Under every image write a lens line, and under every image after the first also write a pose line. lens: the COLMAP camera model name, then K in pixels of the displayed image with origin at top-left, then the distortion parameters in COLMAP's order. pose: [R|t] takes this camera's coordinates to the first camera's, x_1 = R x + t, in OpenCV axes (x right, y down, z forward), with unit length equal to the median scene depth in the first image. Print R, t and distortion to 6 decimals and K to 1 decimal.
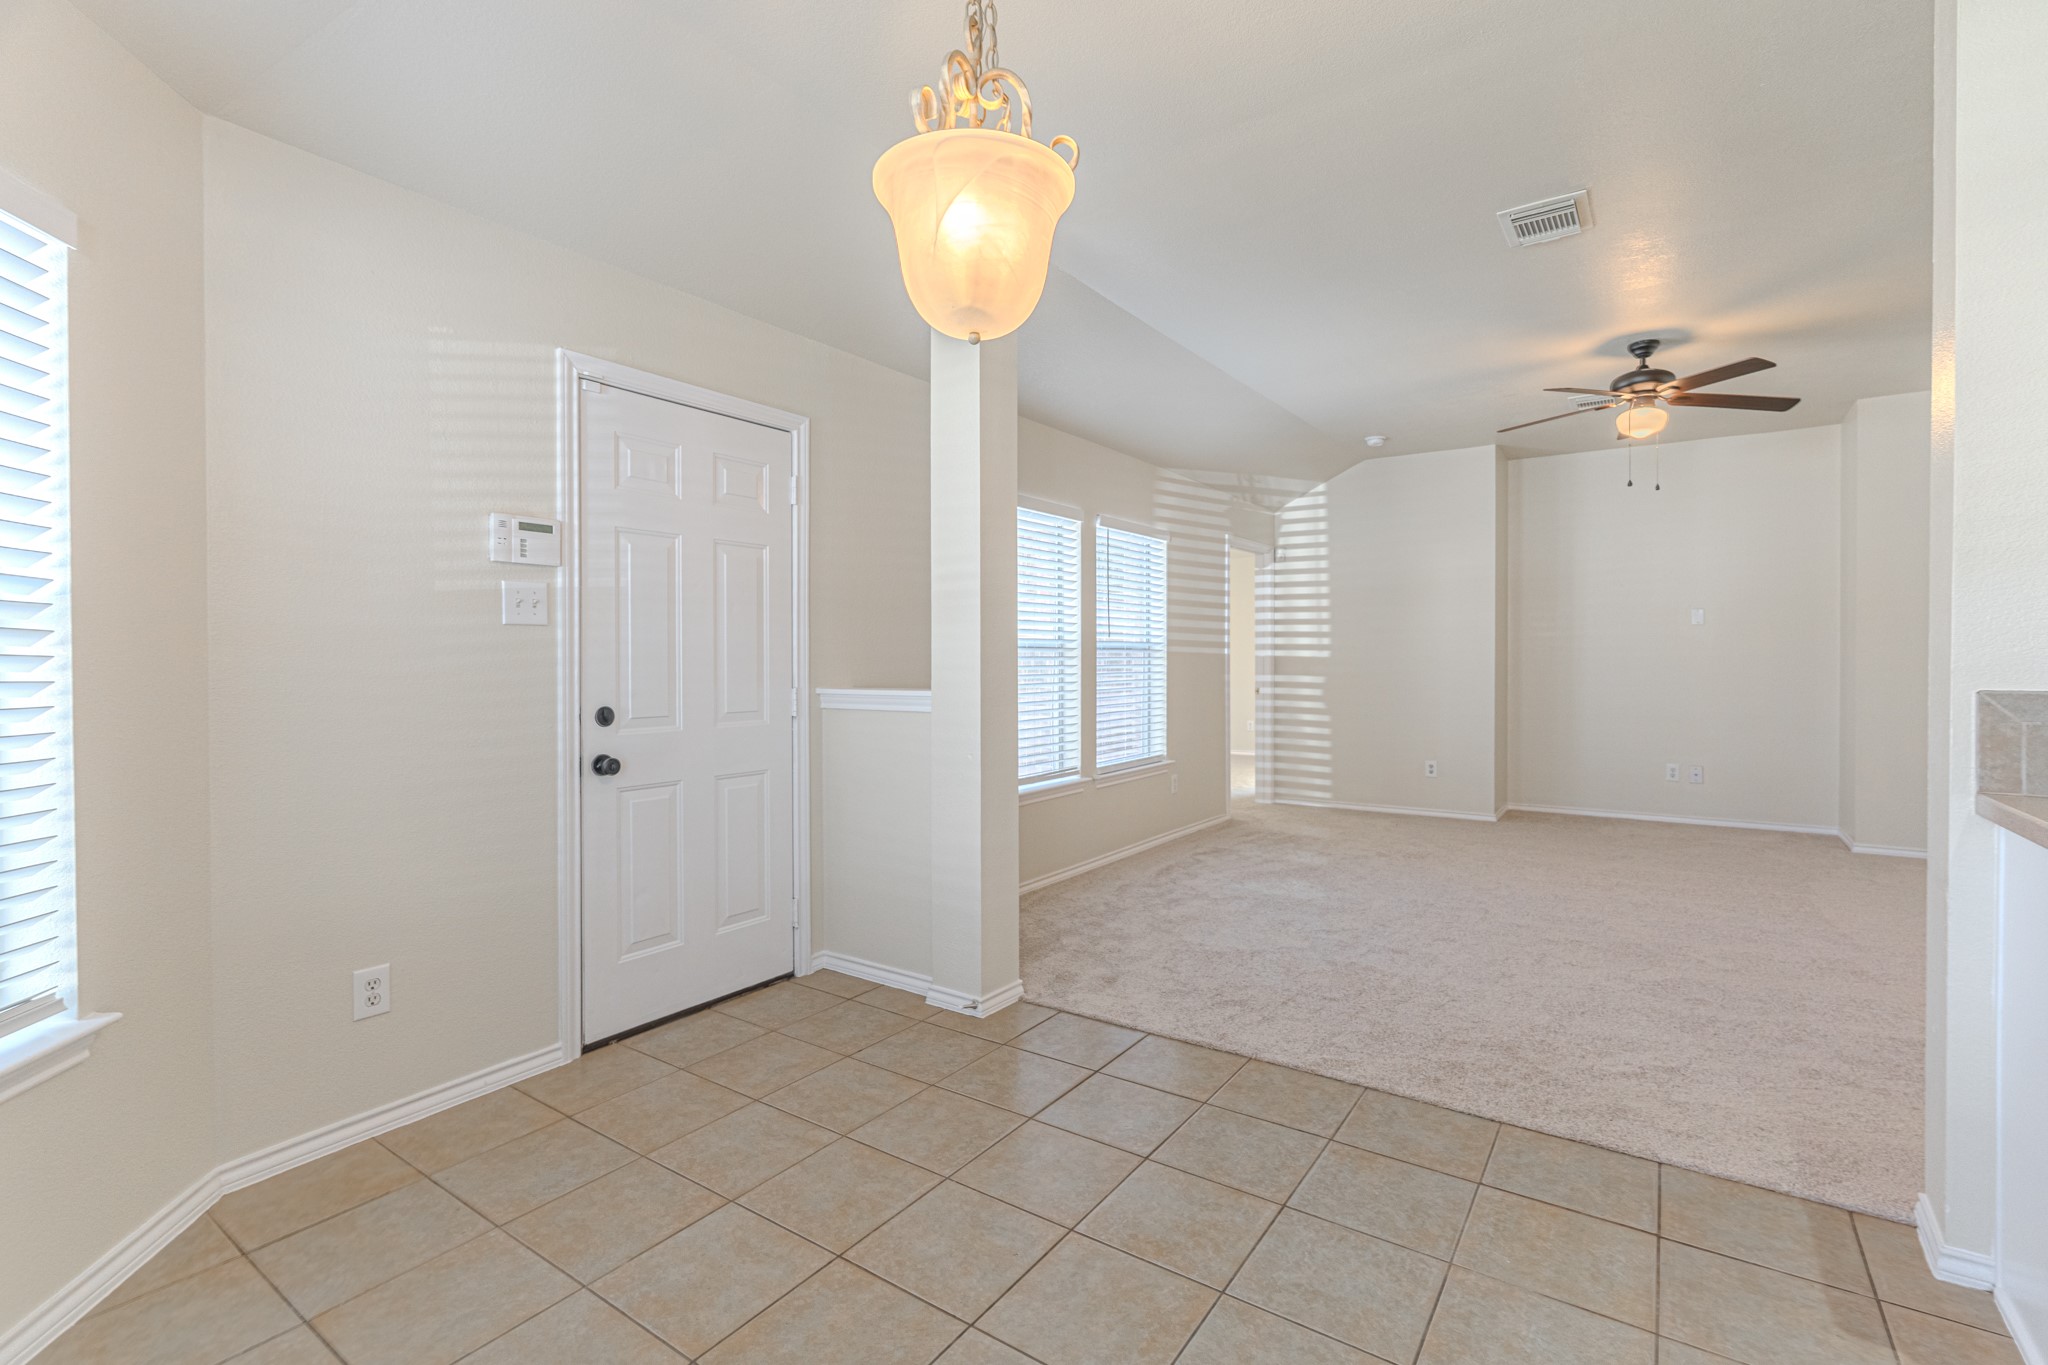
lens RADIAL K [[909.5, 0, 1039.7], [0, 909.5, 670.0], [0, 0, 1]] dist [-0.002186, -0.000420]
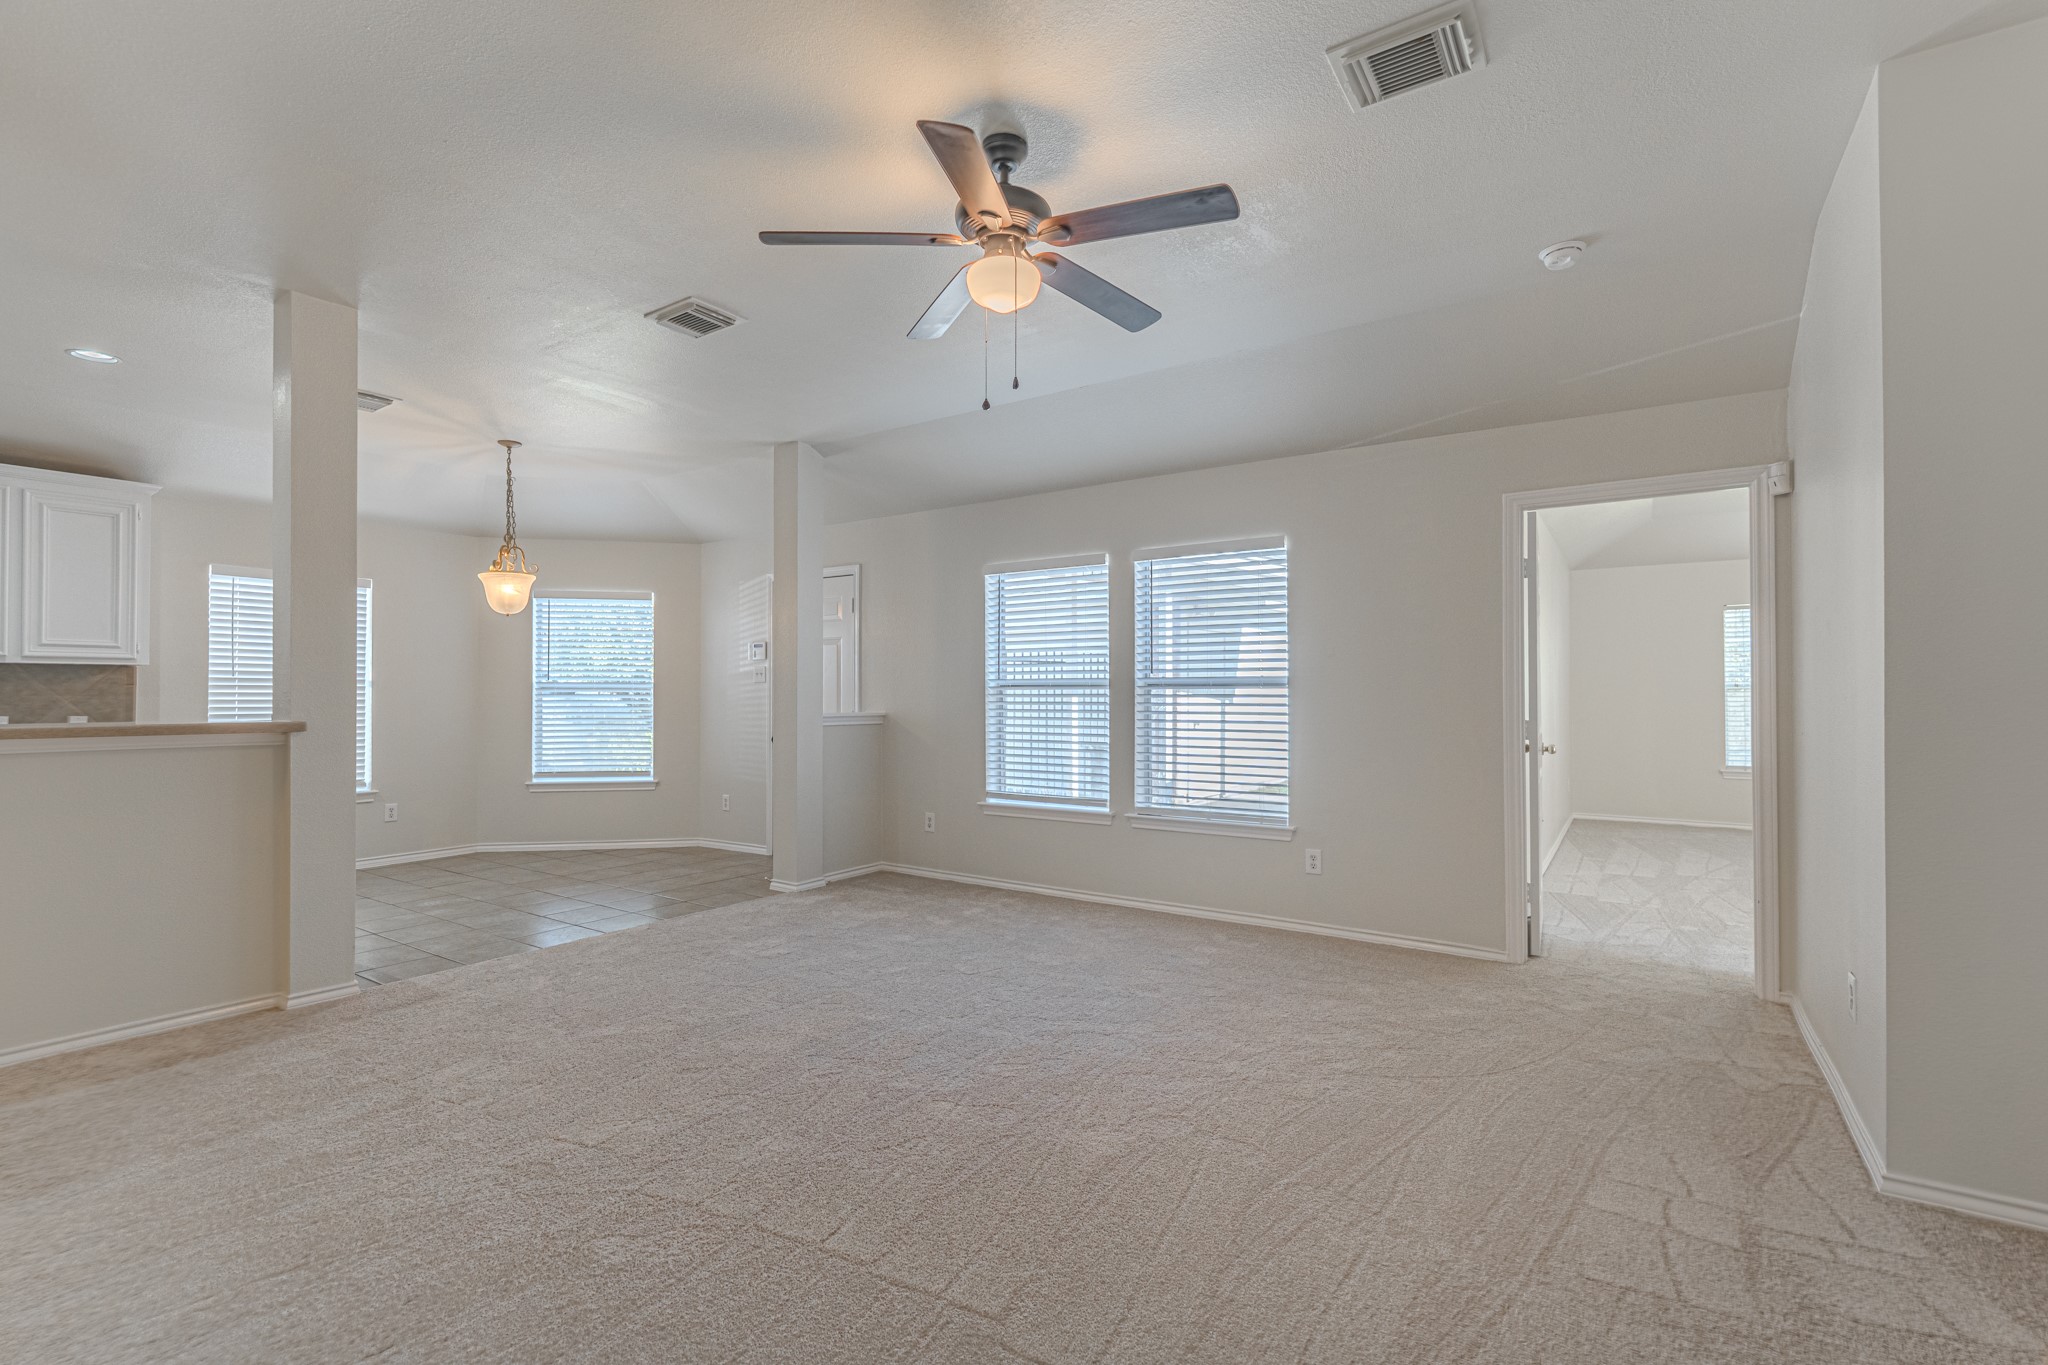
lens RADIAL K [[913.6, 0, 1024.0], [0, 913.6, 682.5], [0, 0, 1]] dist [-0.000998, 0.000143]
pose [[0.010868, -0.010006, -0.999891, 1.828669], [-0.011996, 0.999877, -0.010136, -0.026824], [0.999869, 0.012105, 0.010747, 1.504806]]
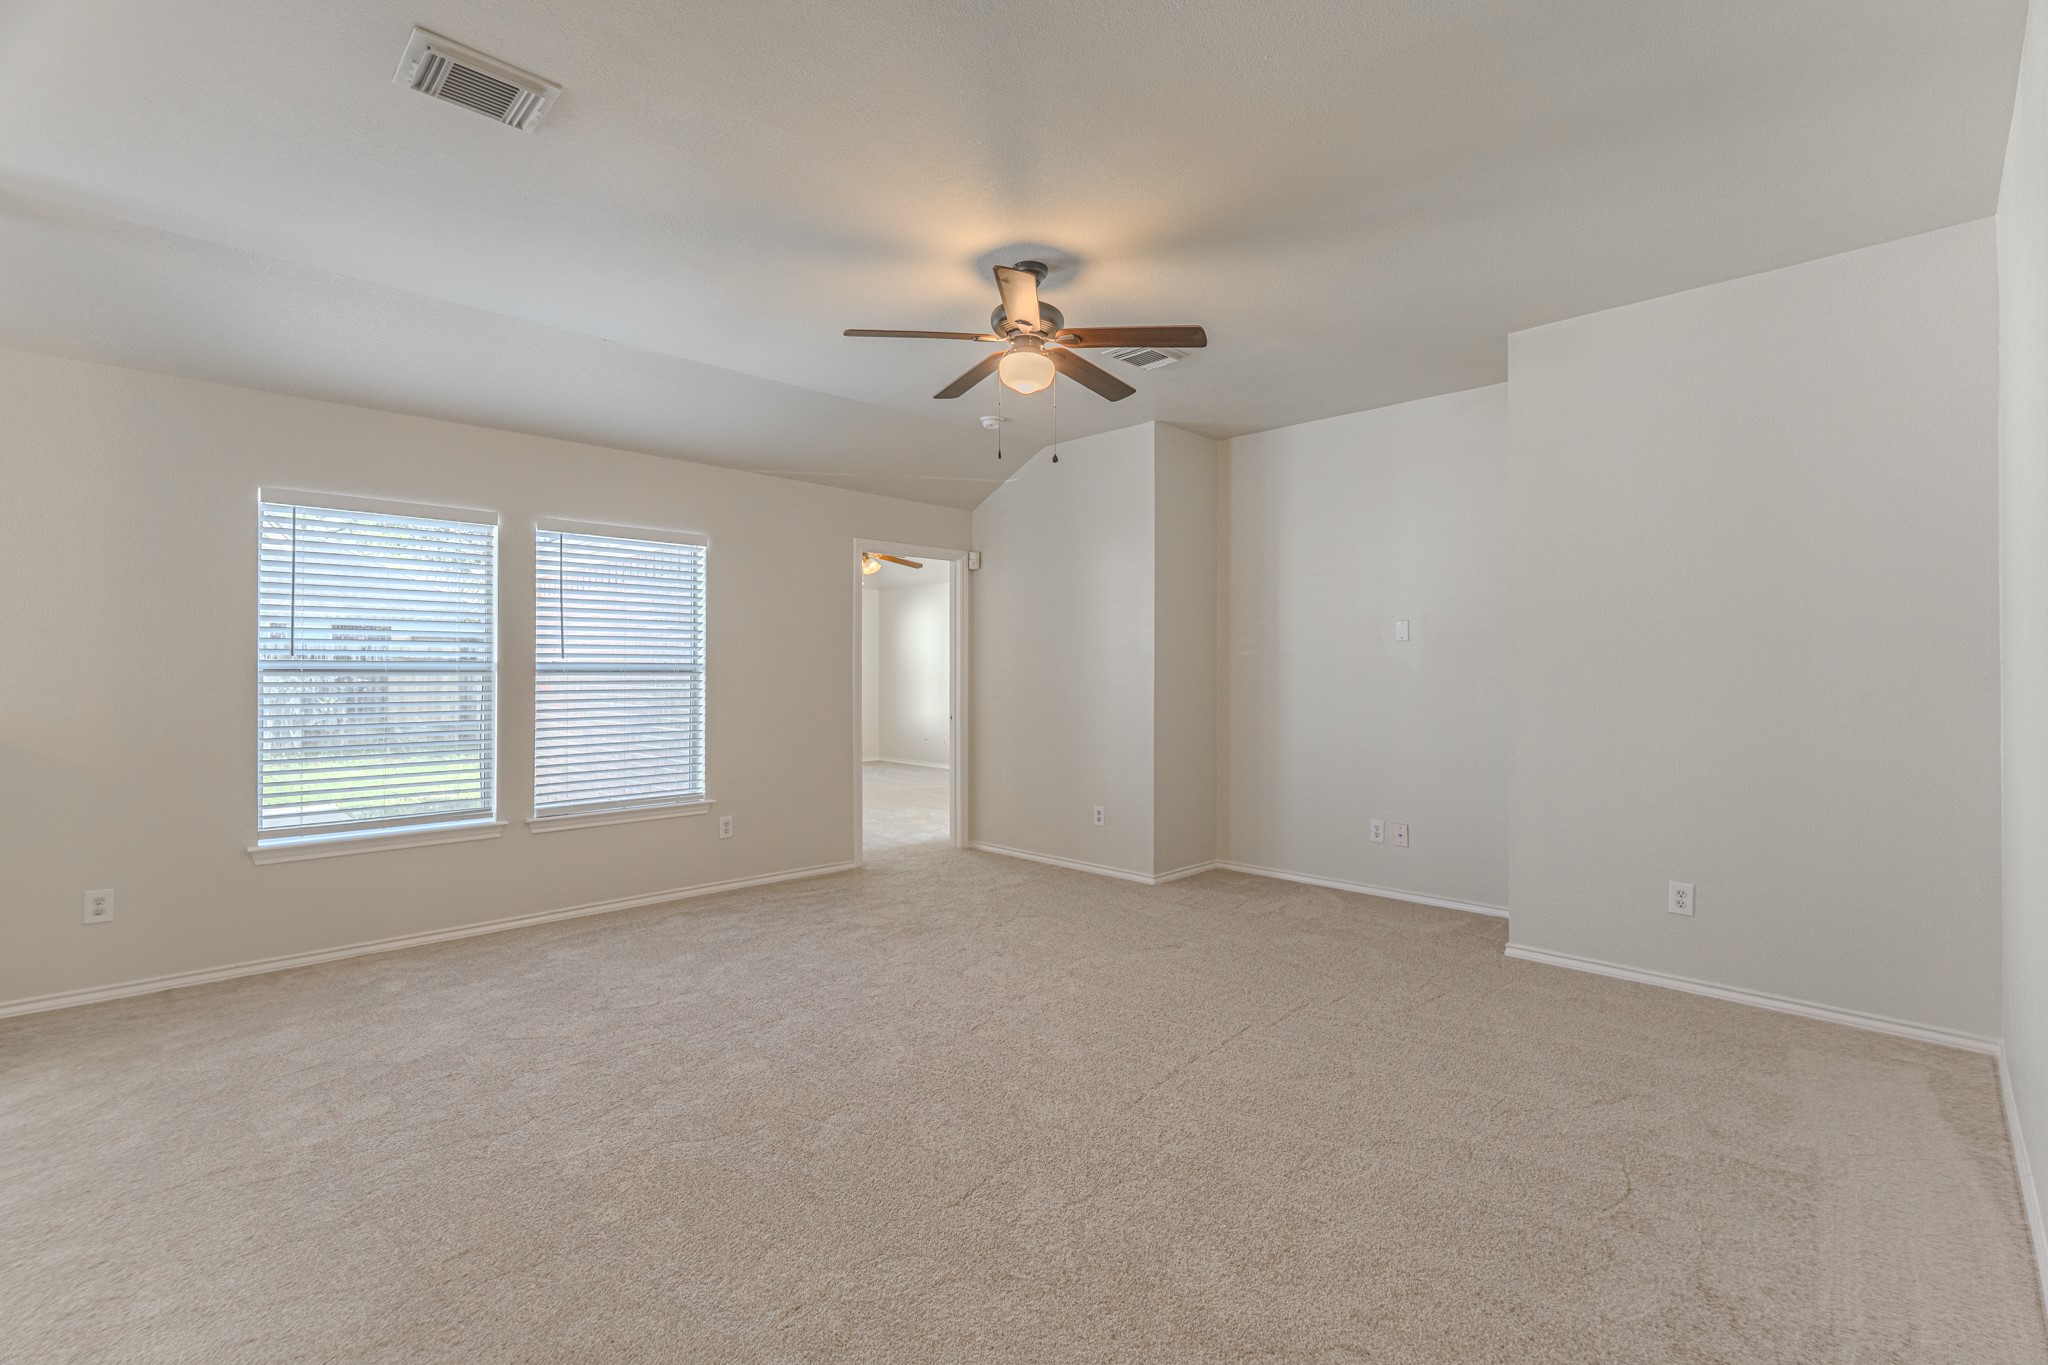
lens RADIAL K [[921.7, 0, 1024.0], [0, 921.7, 682.5], [0, 0, 1]] dist [-0.003403, -0.000416]
pose [[0.985210, 0.004886, -0.171282, 1.168665], [-0.004912, 0.999988, 0.000271, -0.027393], [0.171281, 0.000575, 0.985222, 0.379515]]
